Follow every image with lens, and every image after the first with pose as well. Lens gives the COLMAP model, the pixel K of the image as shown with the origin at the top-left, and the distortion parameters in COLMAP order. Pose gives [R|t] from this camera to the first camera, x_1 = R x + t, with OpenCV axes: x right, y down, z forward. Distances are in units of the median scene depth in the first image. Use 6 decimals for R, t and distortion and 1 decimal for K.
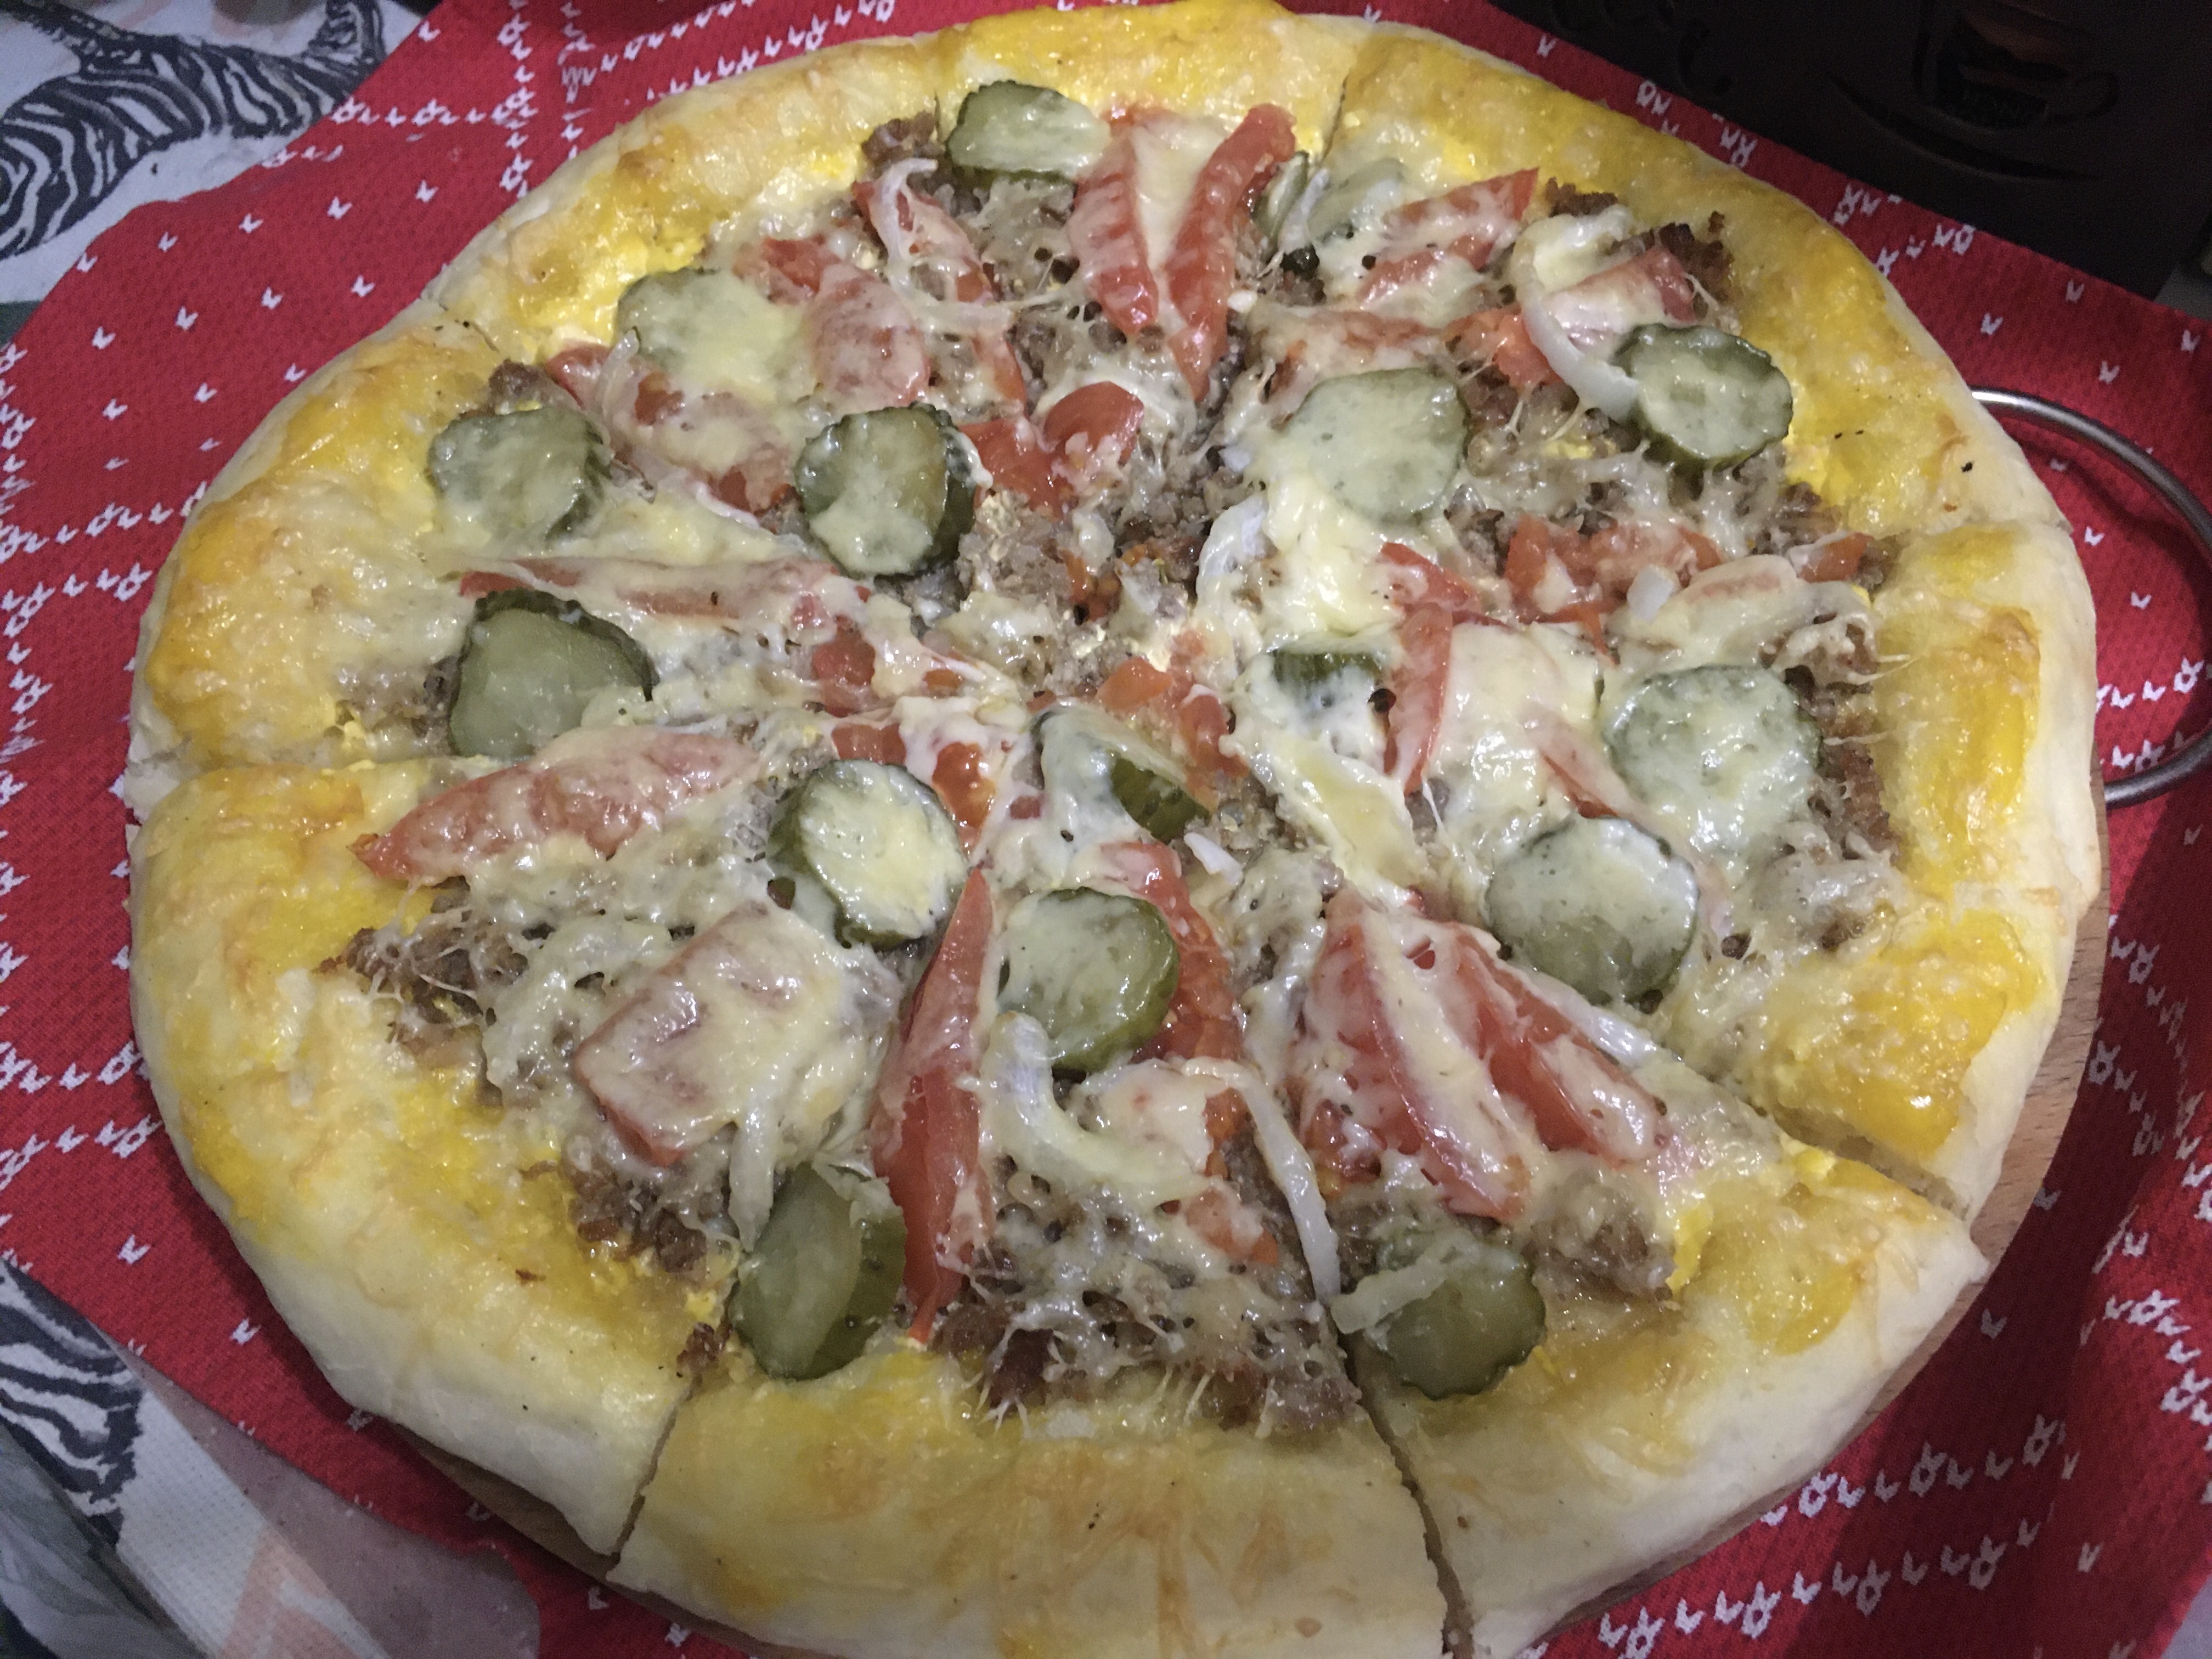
lens RADIAL K [[1935.4, 0, 1100.7], [0, 1935.4, 844.3], [0, 0, 1]] dist [0.073313, -0.135842]
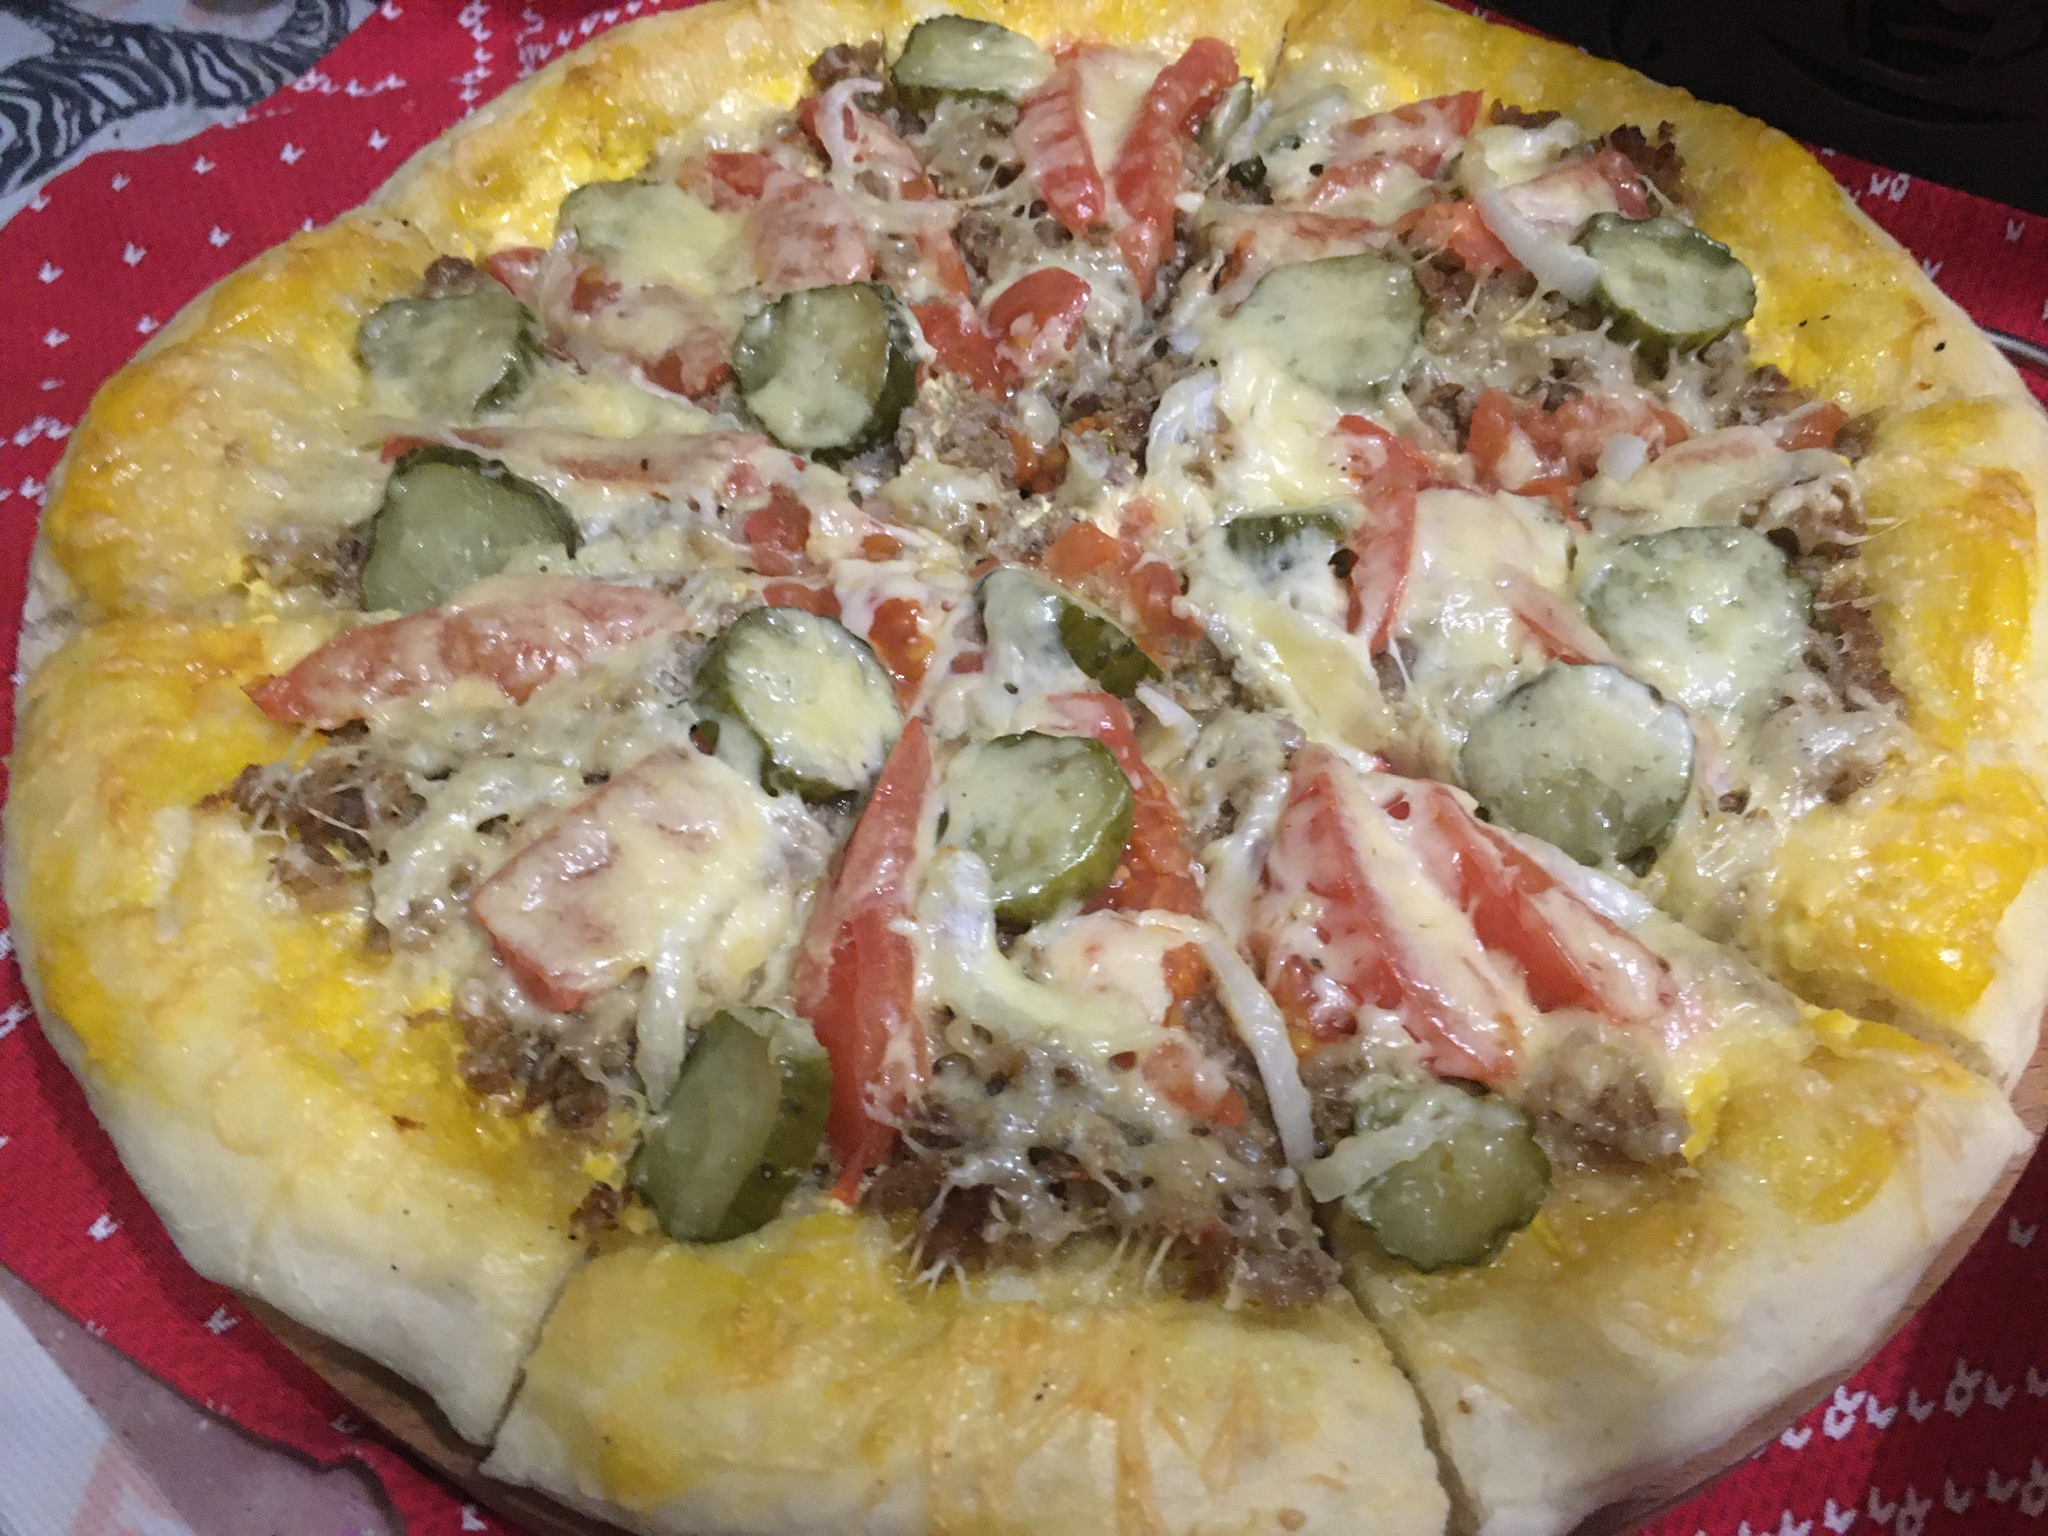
lens RADIAL K [[1791.9, 0, 1019.1], [0, 1791.9, 781.7], [0, 0, 1]] dist [0.073313, -0.135842]
pose [[0.999966, 0.008131, -0.001136, -0.011529], [-0.008206, 0.994031, -0.108793, 0.127523], [0.000245, 0.108799, 0.994064, 0.134594]]
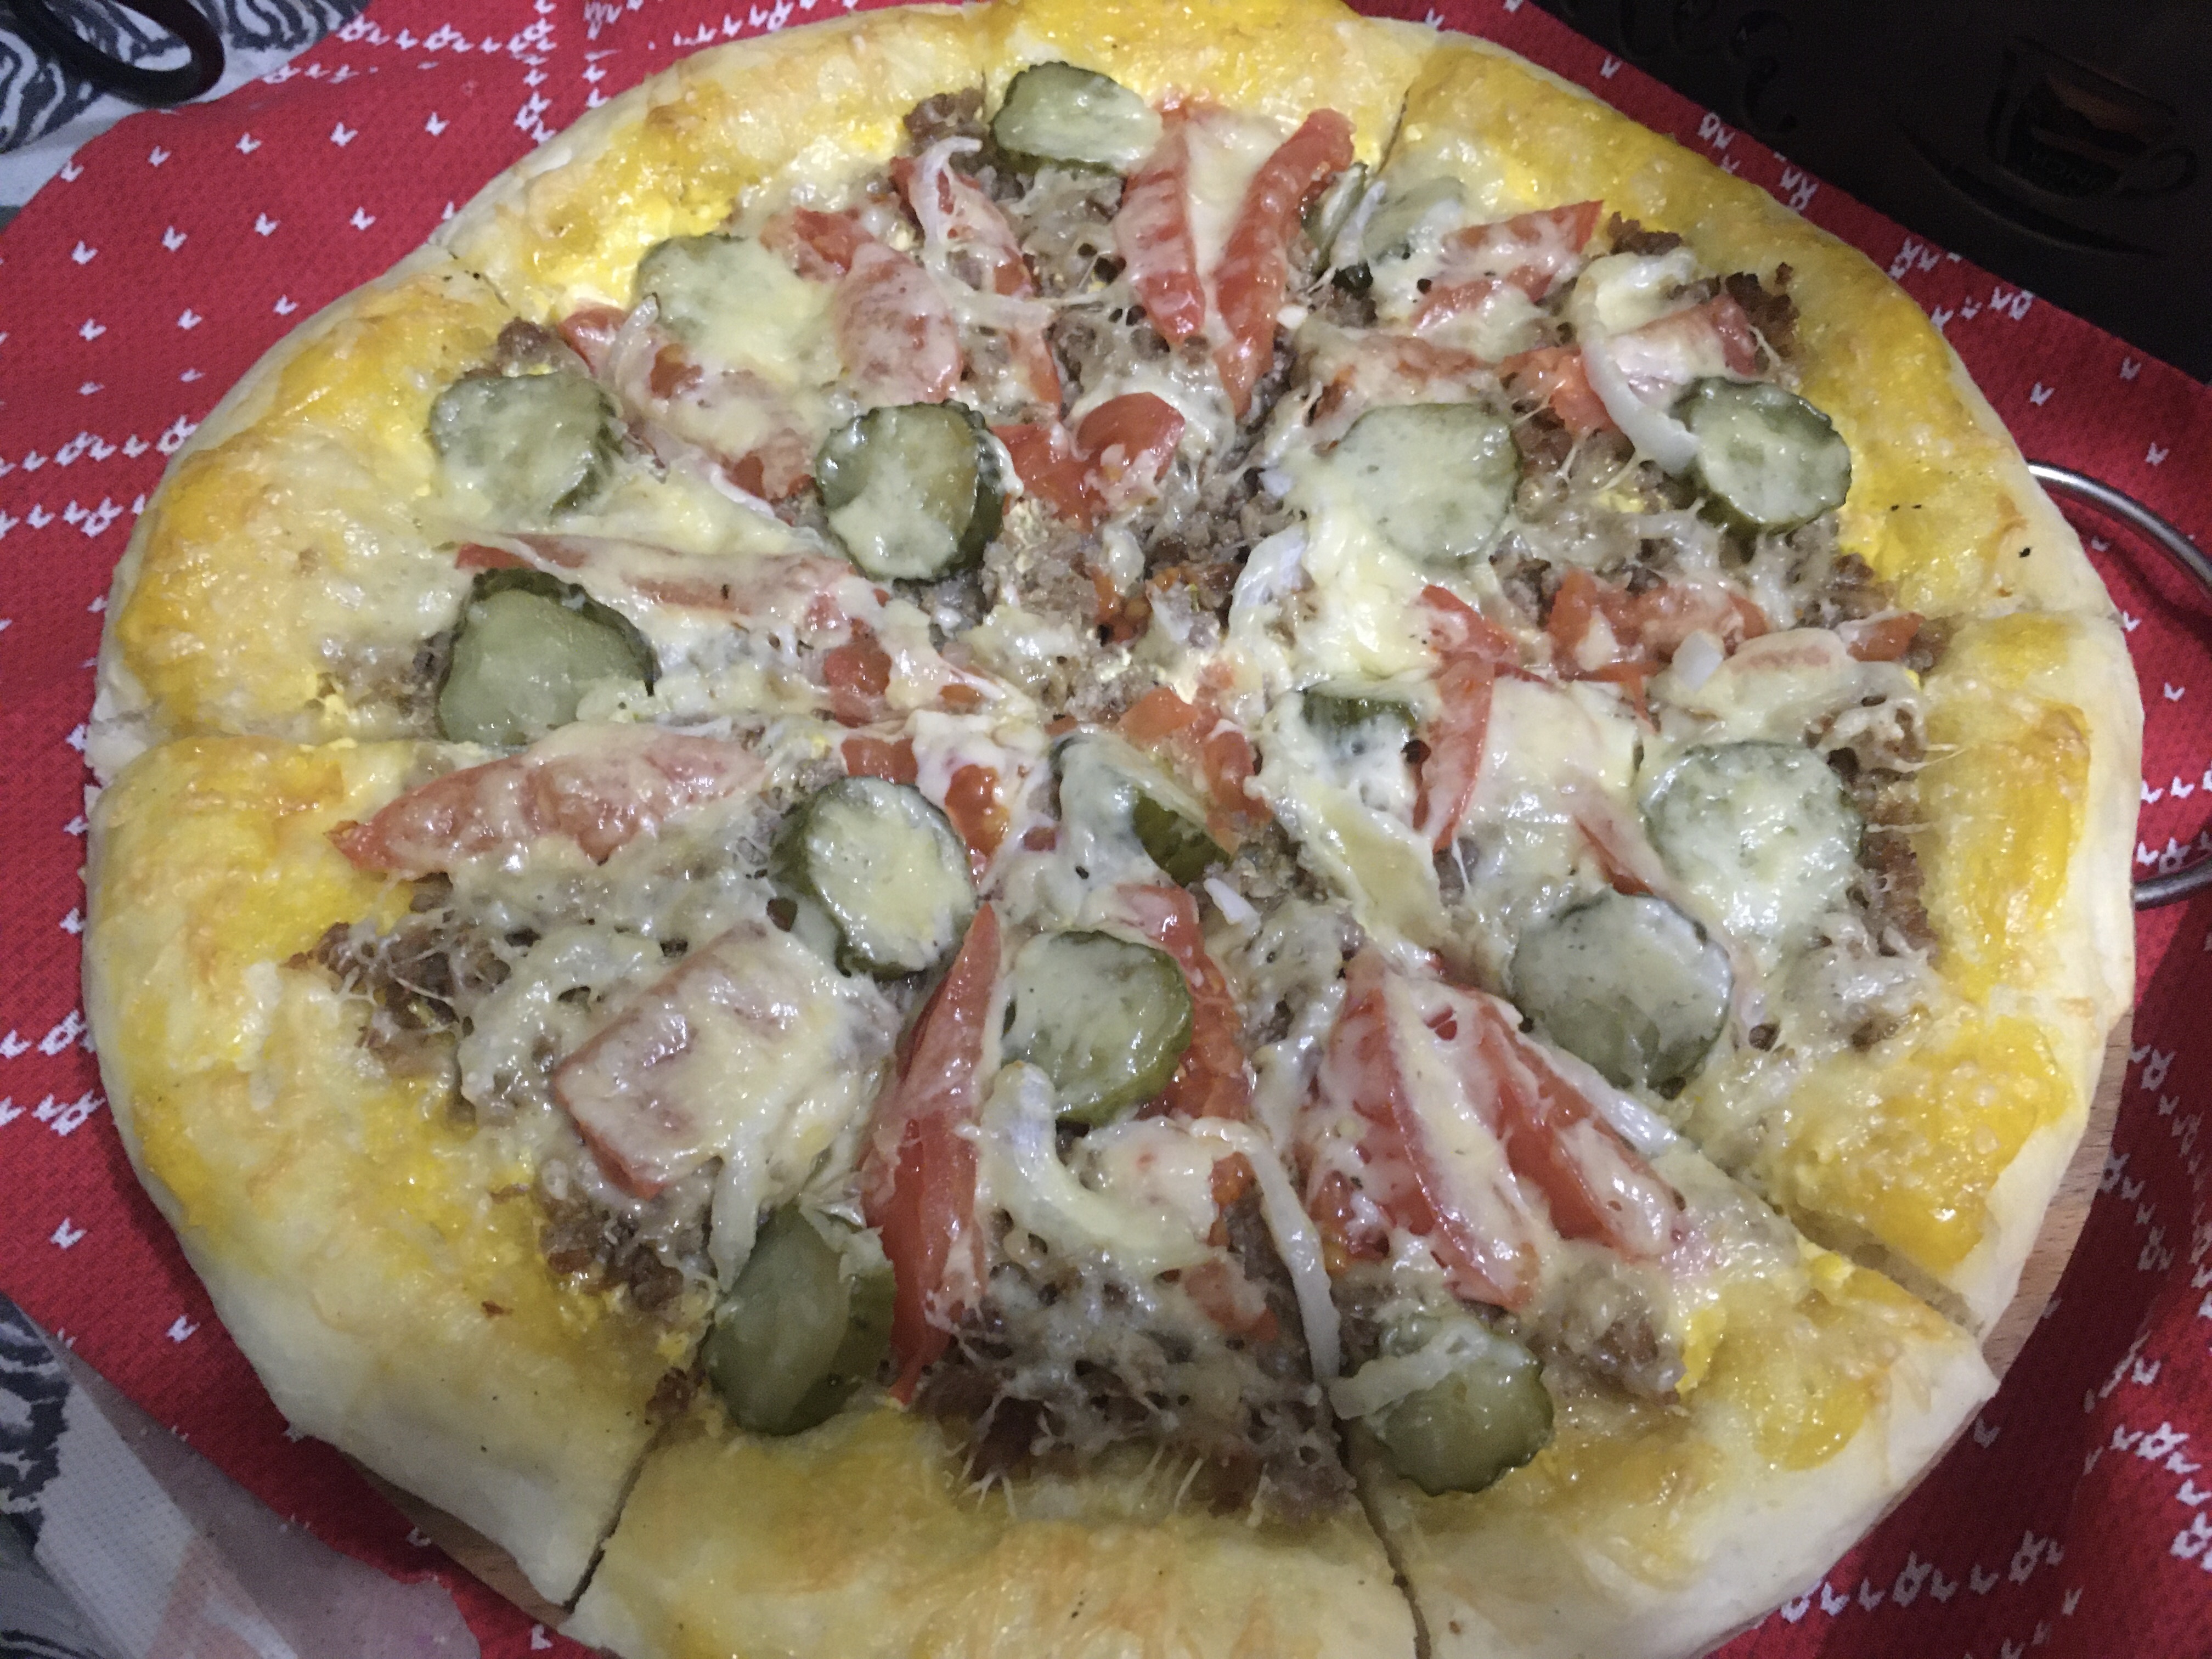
lens RADIAL K [[1935.4, 0, 1100.7], [0, 1935.4, 844.3], [0, 0, 1]] dist [0.073313, -0.135842]
pose [[0.996963, 0.070488, 0.033097, -0.038789], [-0.071292, 0.997172, 0.023775, -0.039541], [-0.031327, -0.026062, 0.999169, 0.039456]]
